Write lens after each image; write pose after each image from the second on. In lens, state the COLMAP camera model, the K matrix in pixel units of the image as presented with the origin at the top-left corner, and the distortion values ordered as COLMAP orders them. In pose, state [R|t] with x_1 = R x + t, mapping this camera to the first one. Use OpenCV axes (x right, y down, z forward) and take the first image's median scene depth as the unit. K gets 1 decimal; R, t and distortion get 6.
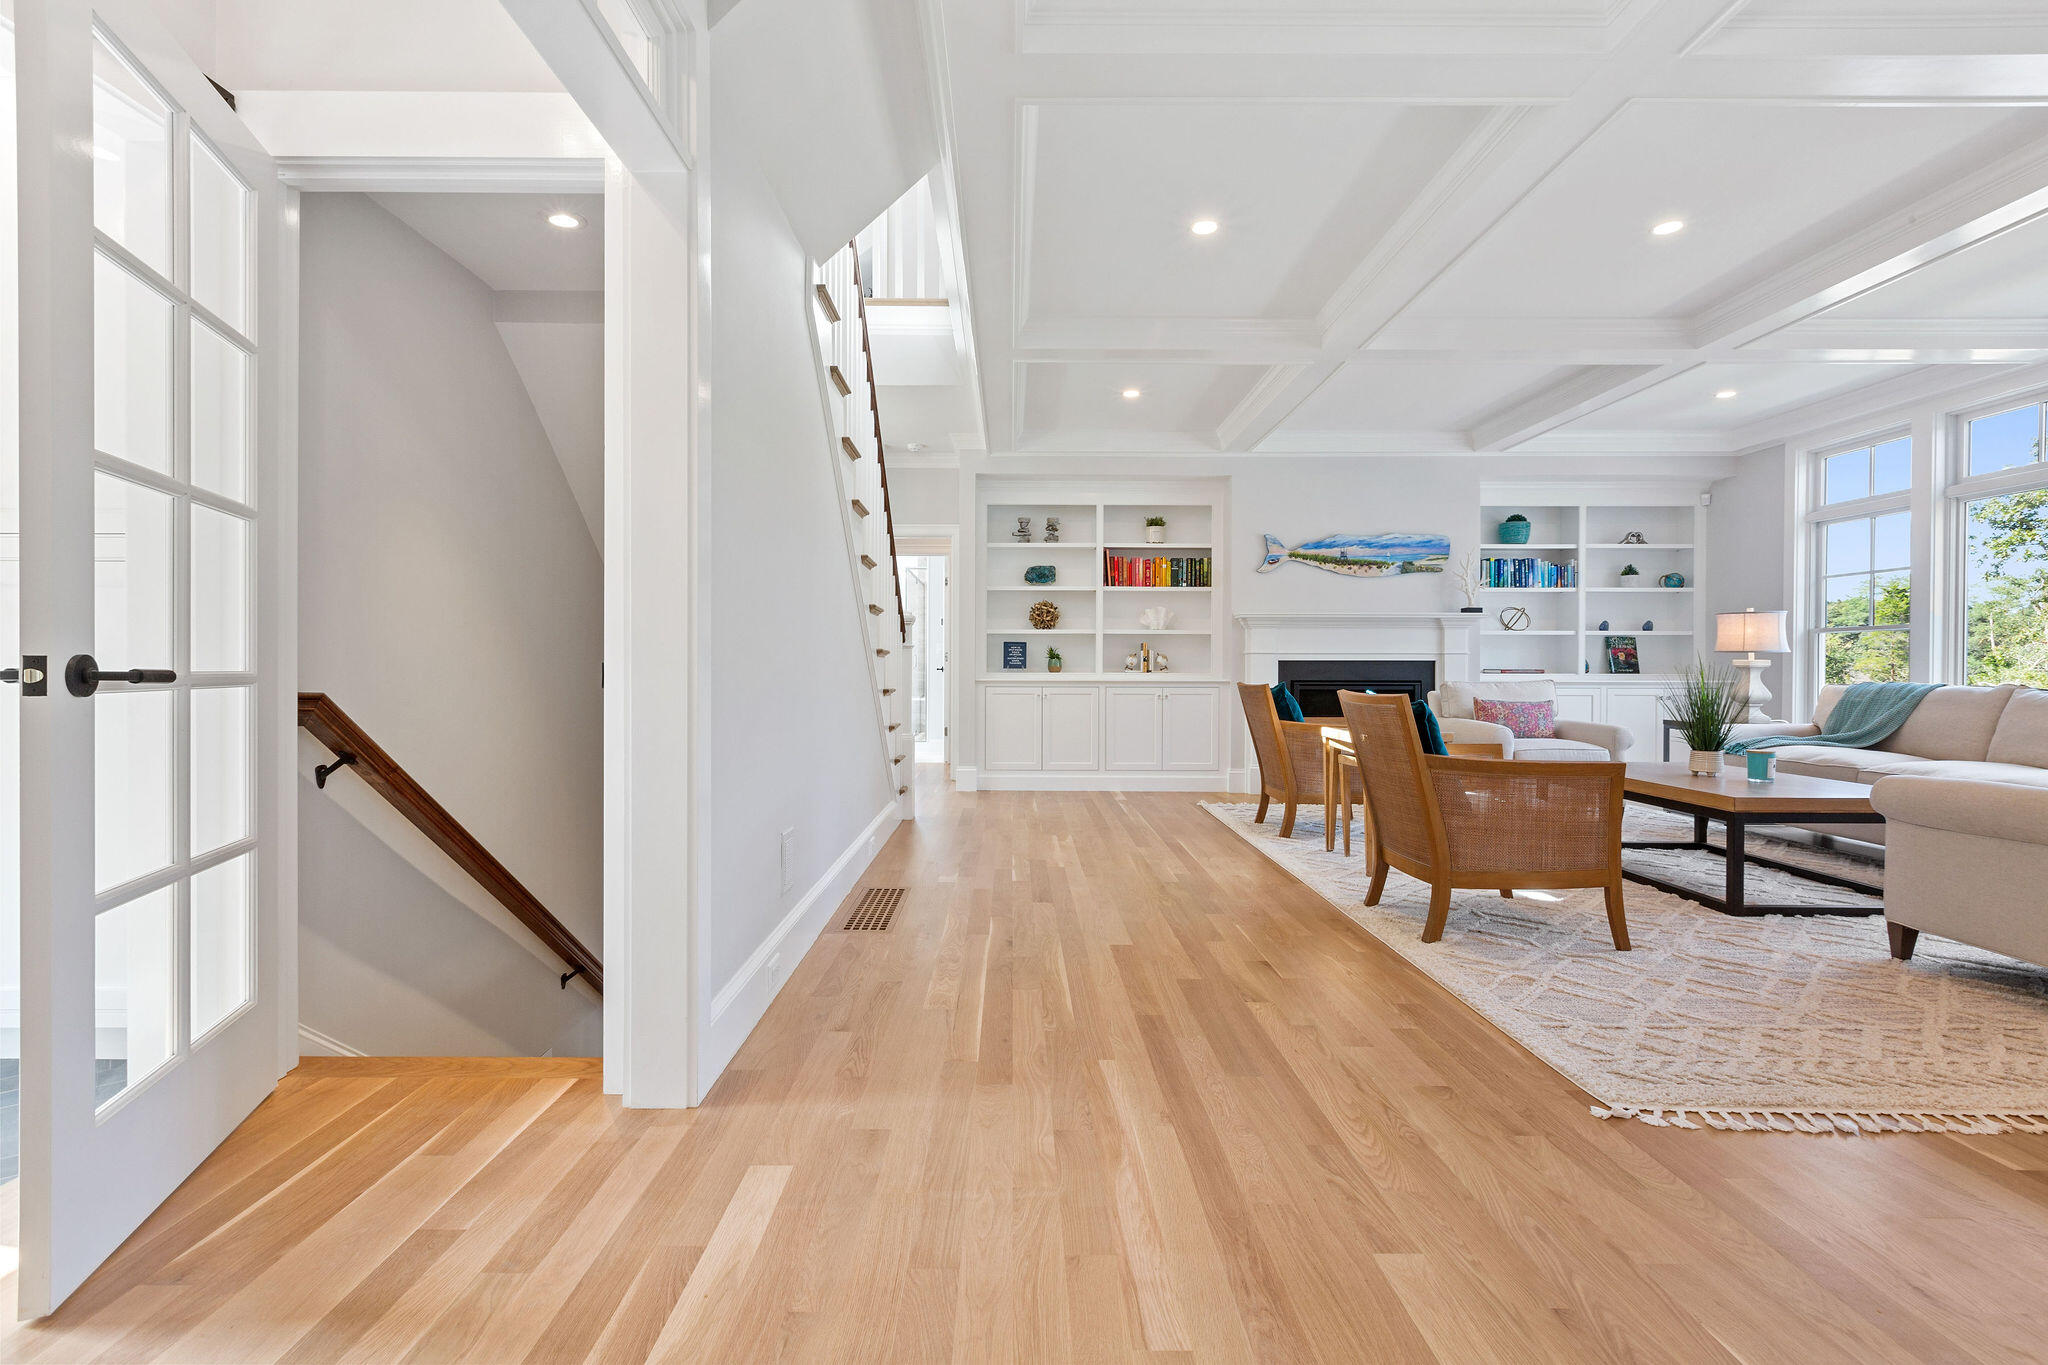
lens RADIAL K [[908.1, 0, 1020.3], [0, 908.1, 672.4], [0, 0, 1]] dist [0.010417, -0.002653]
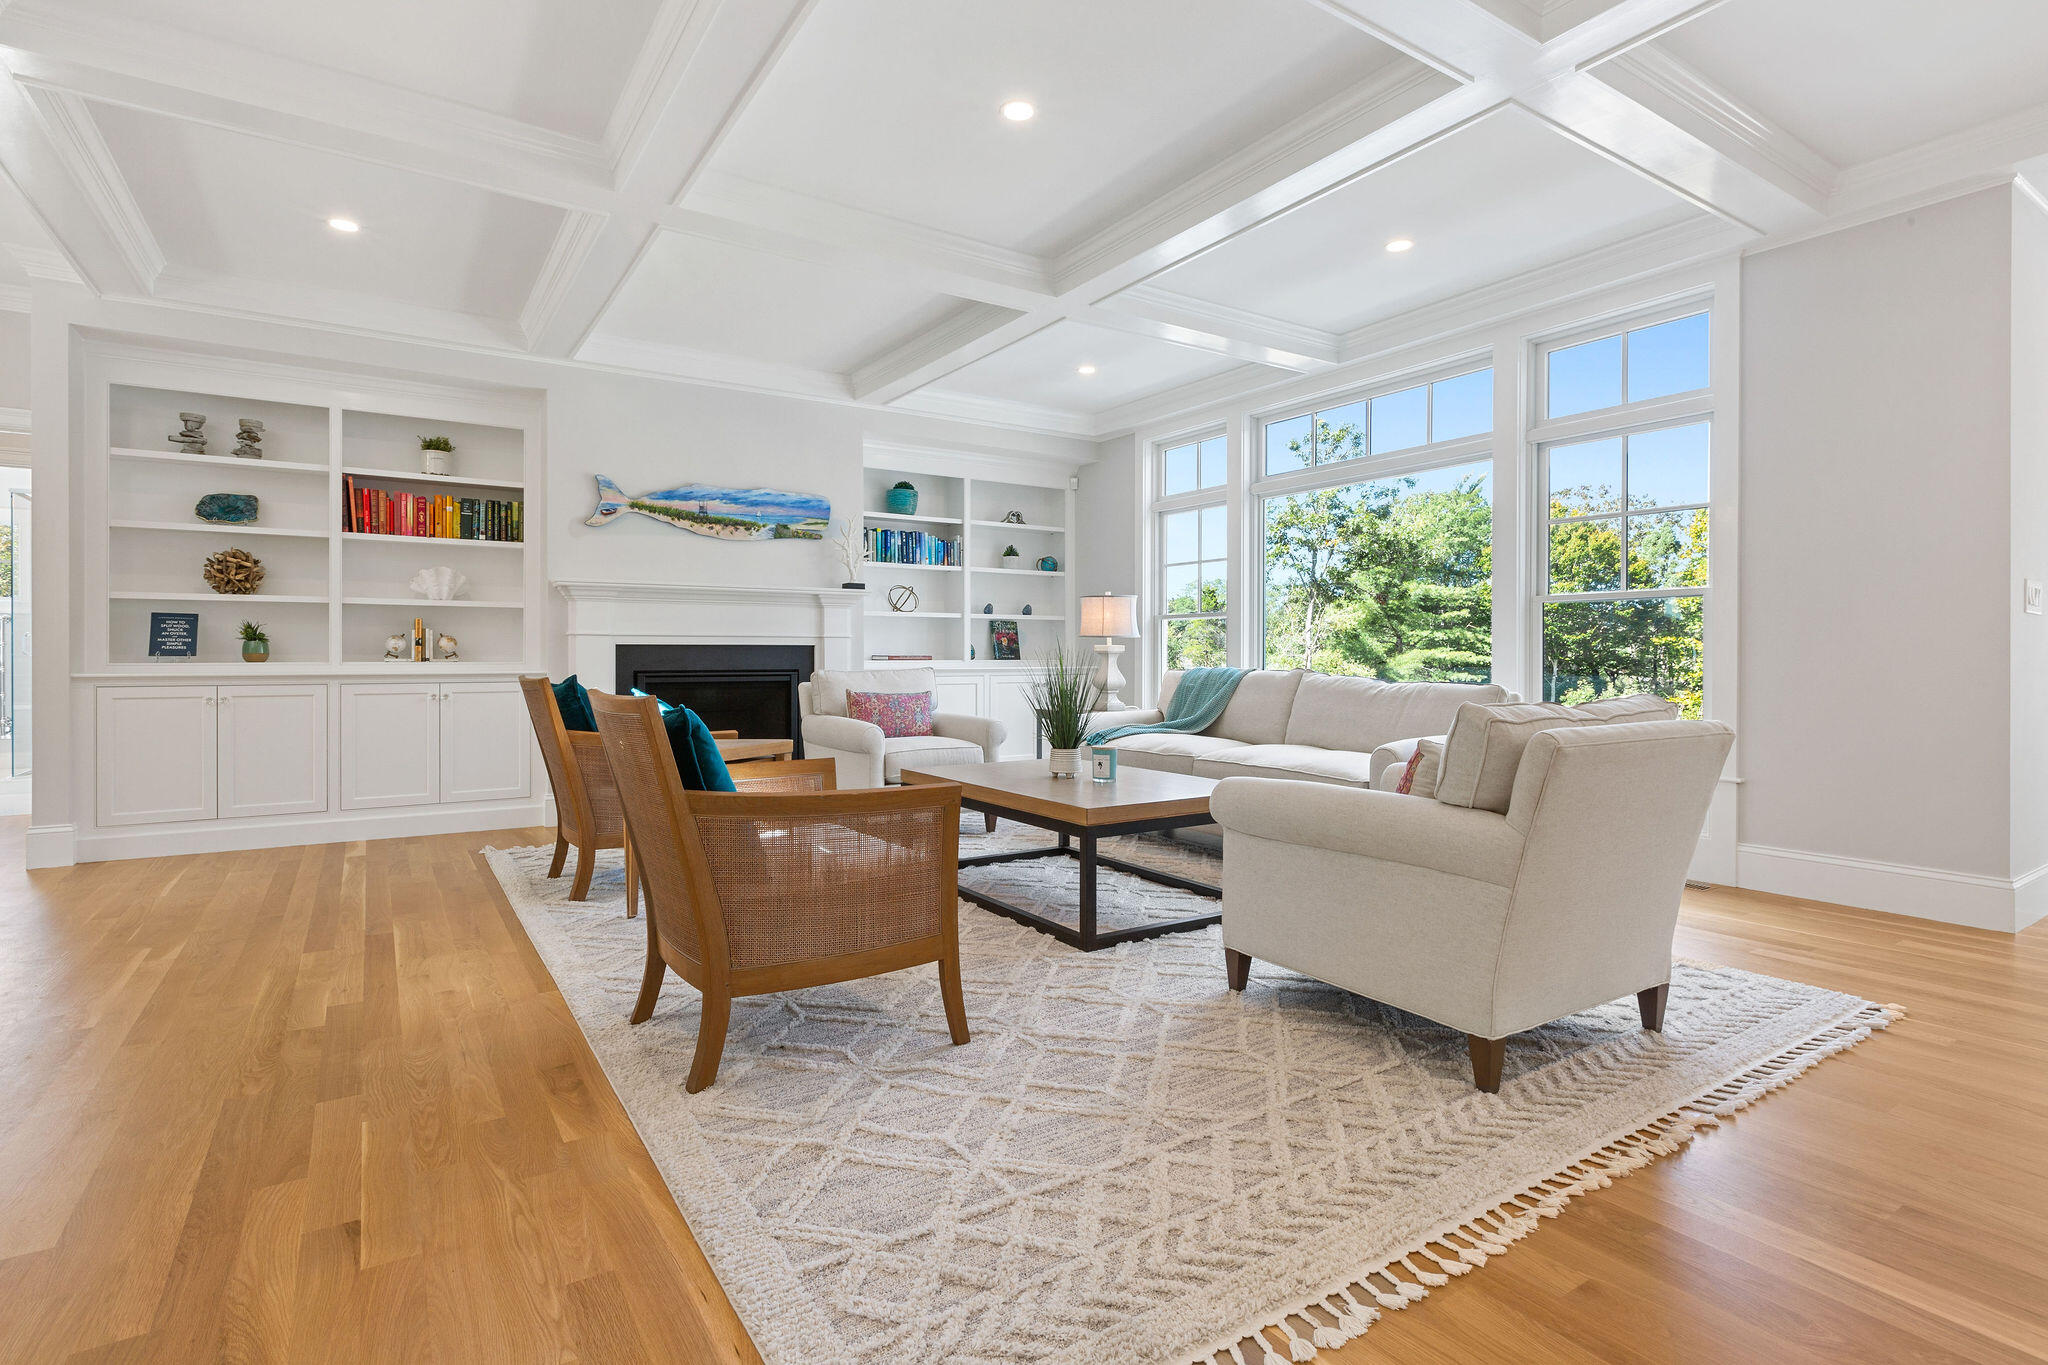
lens RADIAL K [[991.9, 0, 996.0], [0, 991.9, 660.5], [0, 0, 1]] dist [0.002207, -0.001635]
pose [[0.850424, -0.005099, 0.526073, 0.119500], [0.004779, 0.999987, 0.001966, 0.000092], [-0.526076, 0.000842, 0.850437, 0.138957]]
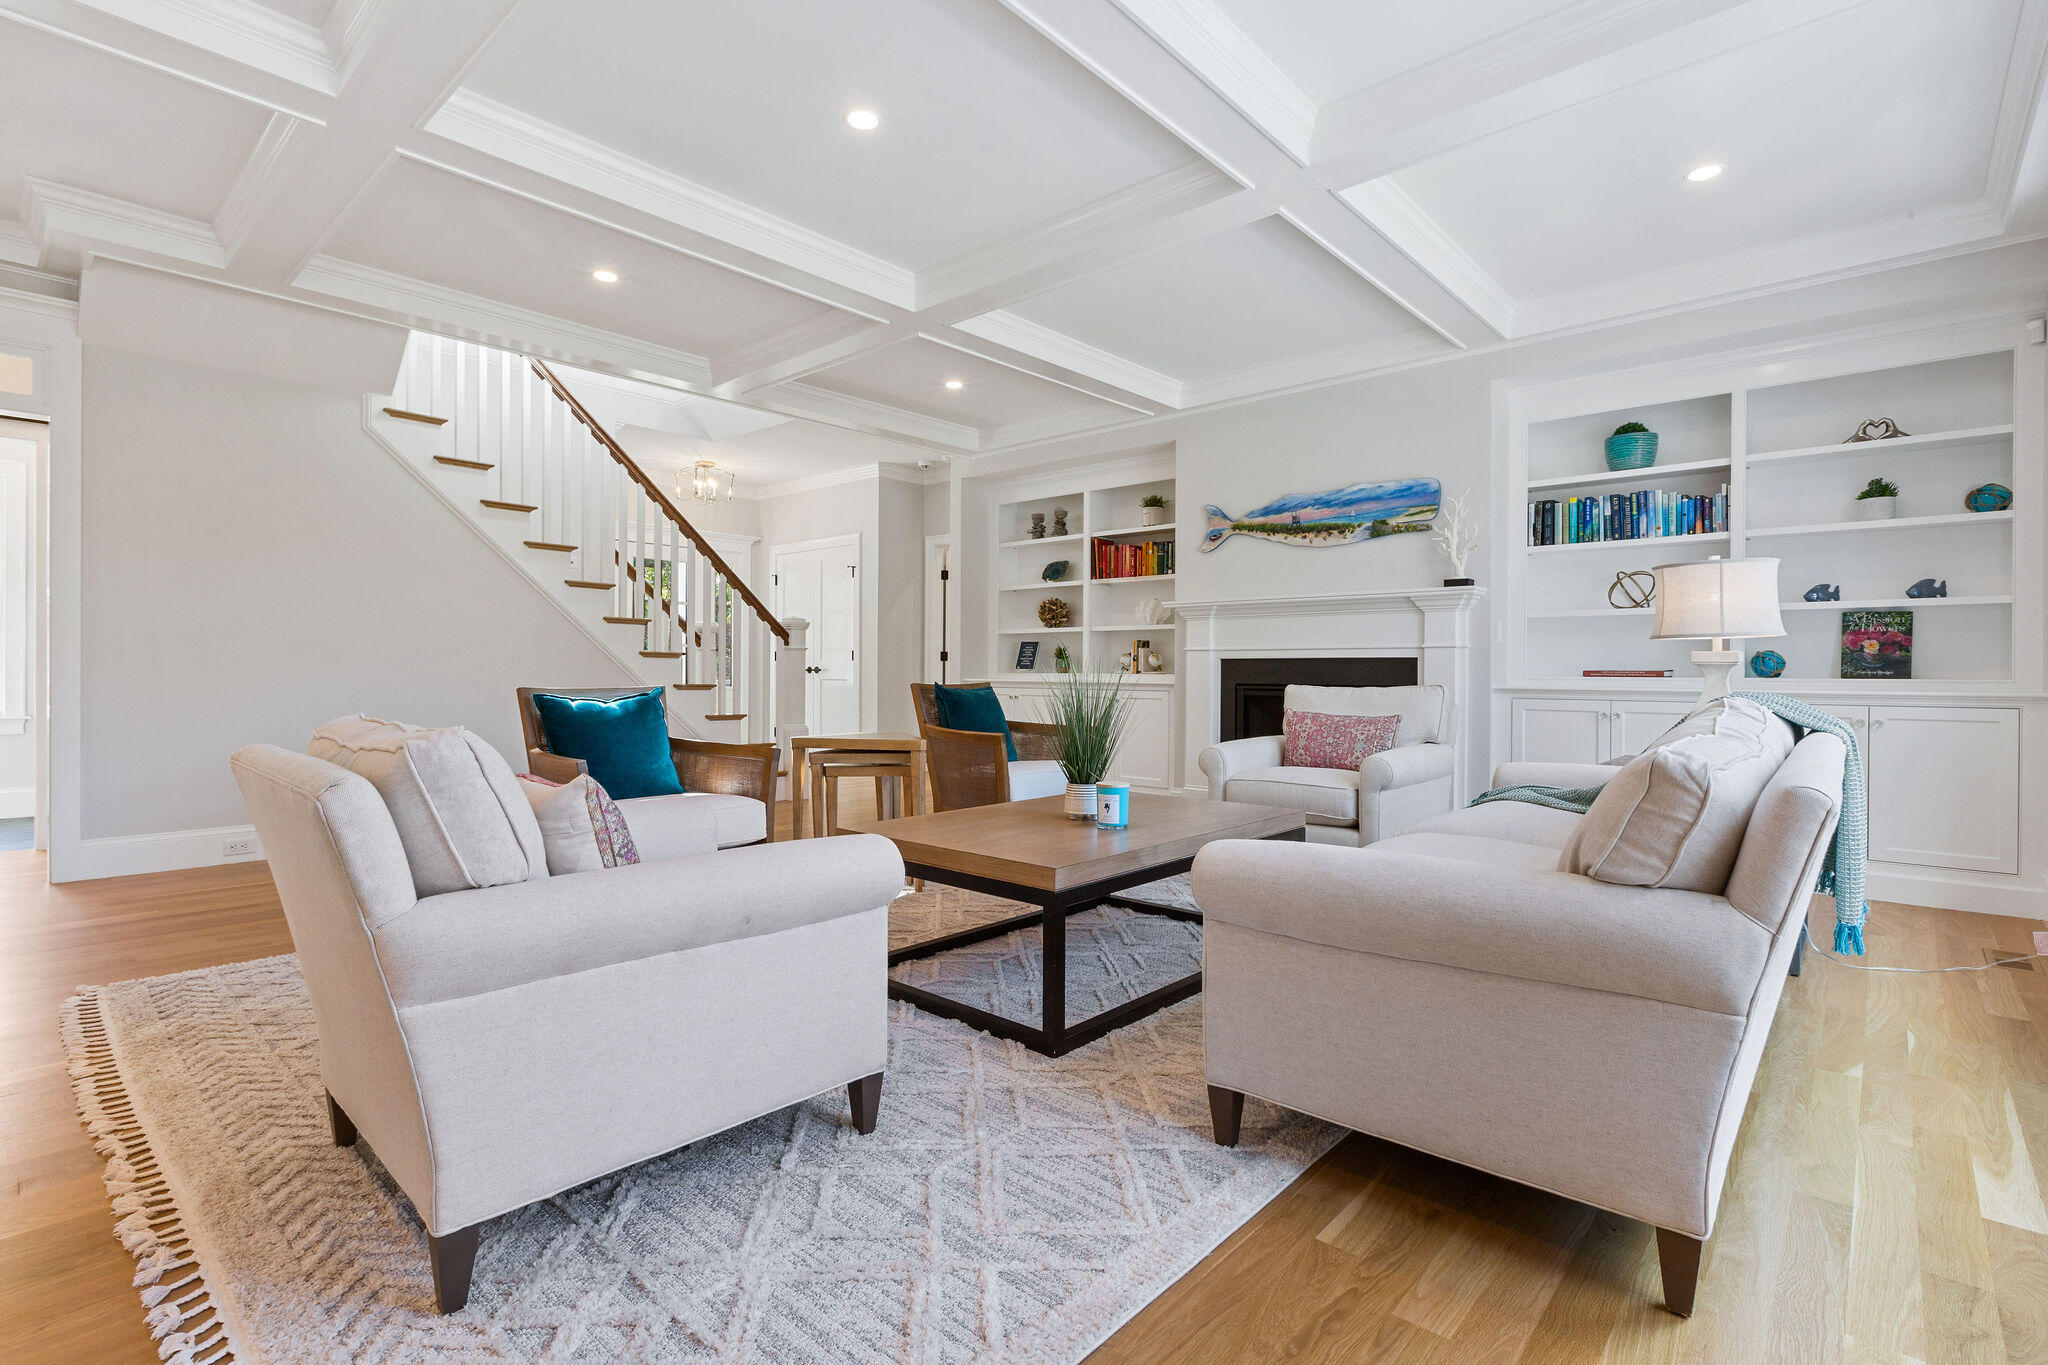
lens RADIAL K [[991.9, 0, 1060.9], [0, 991.9, 658.1], [0, 0, 1]] dist [0.002207, -0.001635]
pose [[0.735919, -0.007960, -0.677022, 0.775064], [-0.004778, 0.999845, -0.016949, 0.001967], [0.677052, 0.015708, 0.735767, 0.253195]]
